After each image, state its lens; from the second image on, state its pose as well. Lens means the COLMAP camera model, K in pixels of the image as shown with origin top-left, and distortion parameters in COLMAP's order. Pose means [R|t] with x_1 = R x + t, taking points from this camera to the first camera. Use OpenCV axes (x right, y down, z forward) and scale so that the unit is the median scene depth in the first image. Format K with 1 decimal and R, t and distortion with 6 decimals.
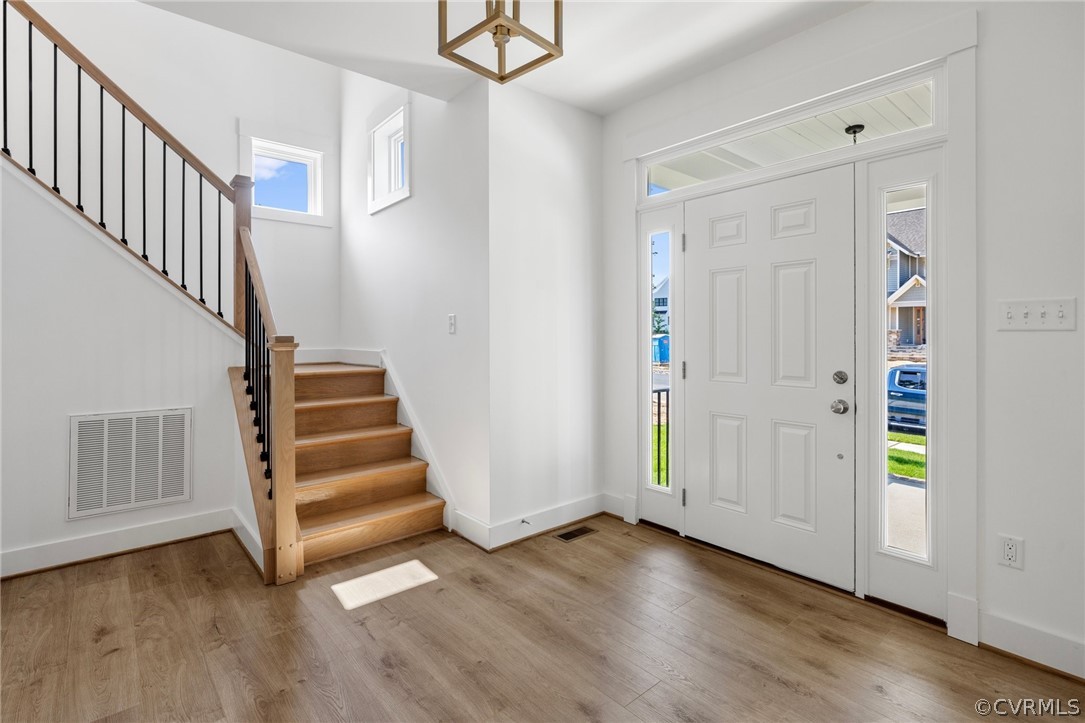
lens RADIAL K [[528.2, 0, 538.9], [0, 528.2, 336.2], [0, 0, 1]] dist [0.002777, 0.000679]
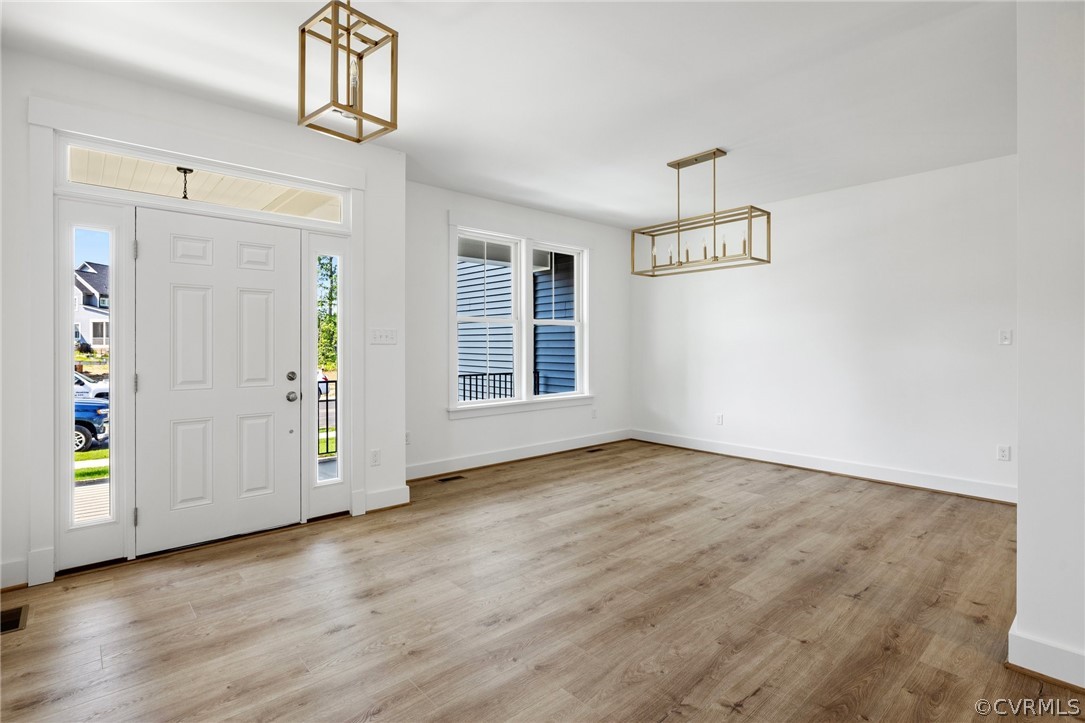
lens RADIAL K [[528.2, 0, 540.1], [0, 528.2, 351.9], [0, 0, 1]] dist [0.002777, 0.000679]
pose [[-0.043079, -0.004718, 0.999061, -0.880317], [0.007140, 0.999962, 0.005030, 0.010177], [-0.999046, 0.007350, -0.043044, 0.387491]]
